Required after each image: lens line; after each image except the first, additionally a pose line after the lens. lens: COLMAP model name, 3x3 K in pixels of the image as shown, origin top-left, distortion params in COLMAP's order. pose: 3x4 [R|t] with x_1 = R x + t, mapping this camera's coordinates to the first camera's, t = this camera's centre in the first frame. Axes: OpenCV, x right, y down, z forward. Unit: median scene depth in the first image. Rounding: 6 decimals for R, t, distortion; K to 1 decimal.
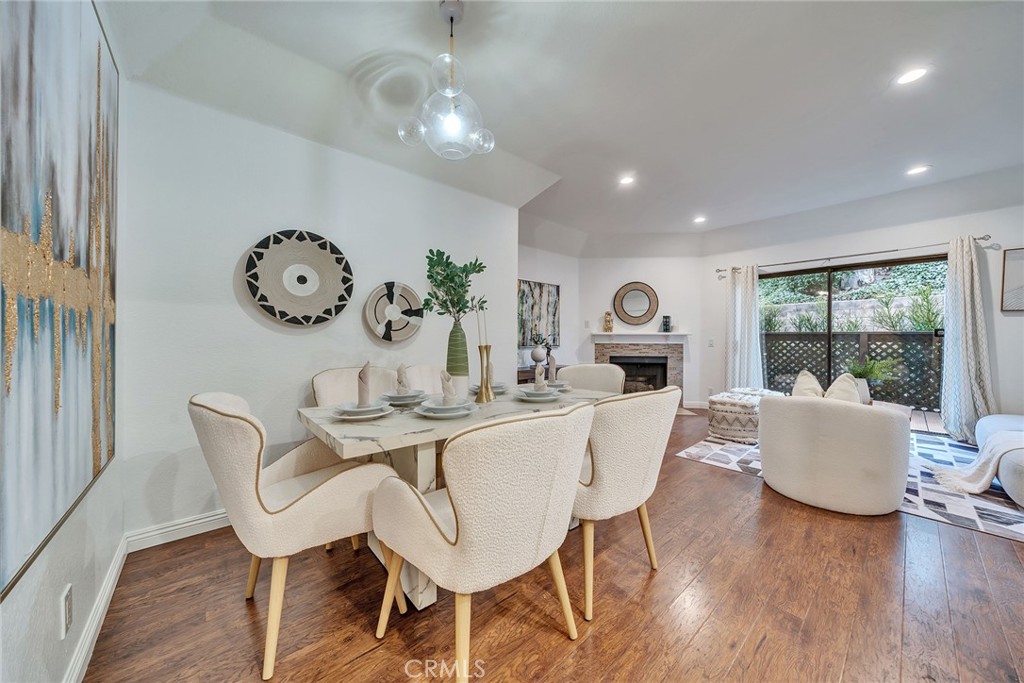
lens RADIAL K [[346.6, 0, 514.1], [0, 346.6, 341.4], [0, 0, 1]] dist [-0.007395, -0.000007]
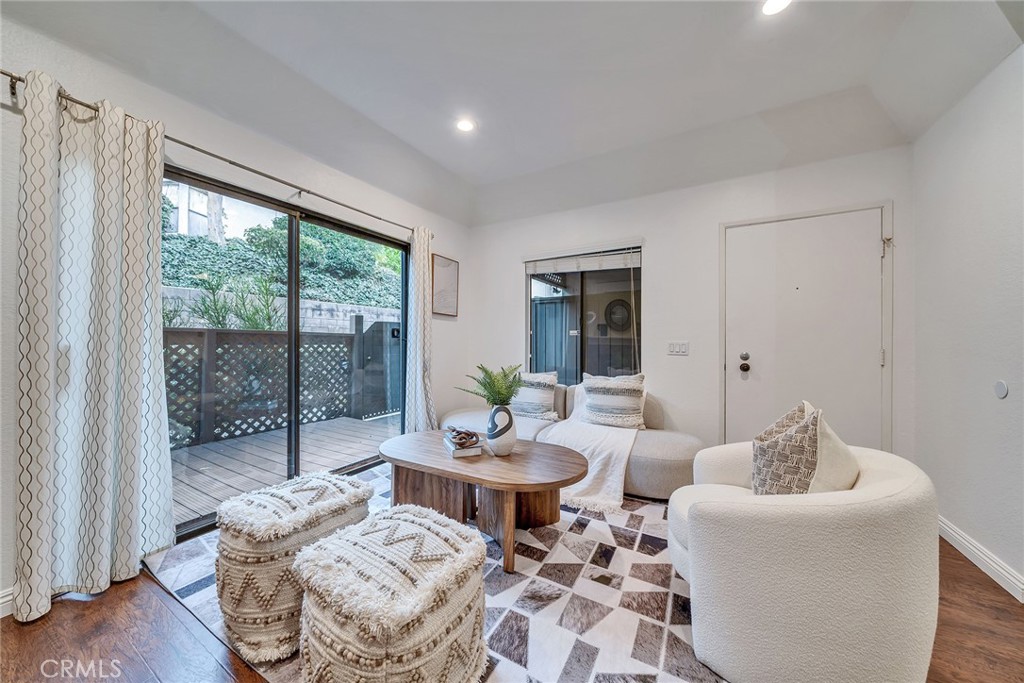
lens RADIAL K [[346.6, 0, 510.7], [0, 346.6, 341.3], [0, 0, 1]] dist [-0.007395, -0.000007]
pose [[-0.316594, -0.004637, 0.948550, 0.235495], [0.002988, 0.999978, 0.005886, -0.006745], [-0.948556, 0.004697, -0.316573, 0.691462]]
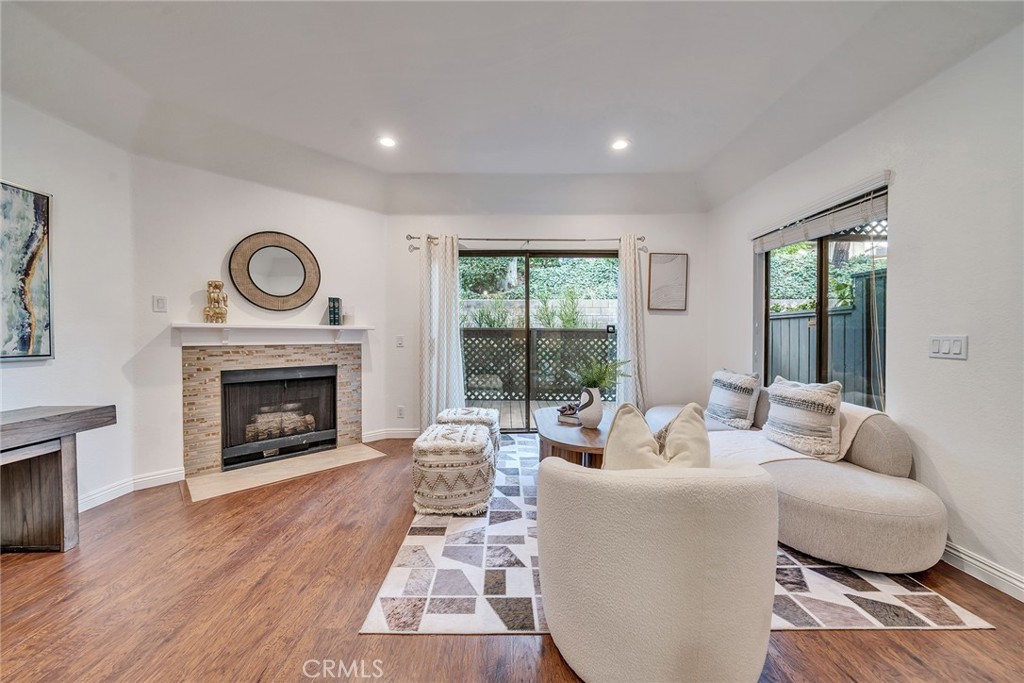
lens RADIAL K [[372.2, 0, 507.2], [0, 372.2, 341.7], [0, 0, 1]] dist [-0.005989, -0.000209]
pose [[0.663088, -0.015059, 0.748390, 0.155198], [0.007815, 0.999882, 0.013195, -0.003922], [-0.748501, -0.002901, 0.663127, 0.347678]]
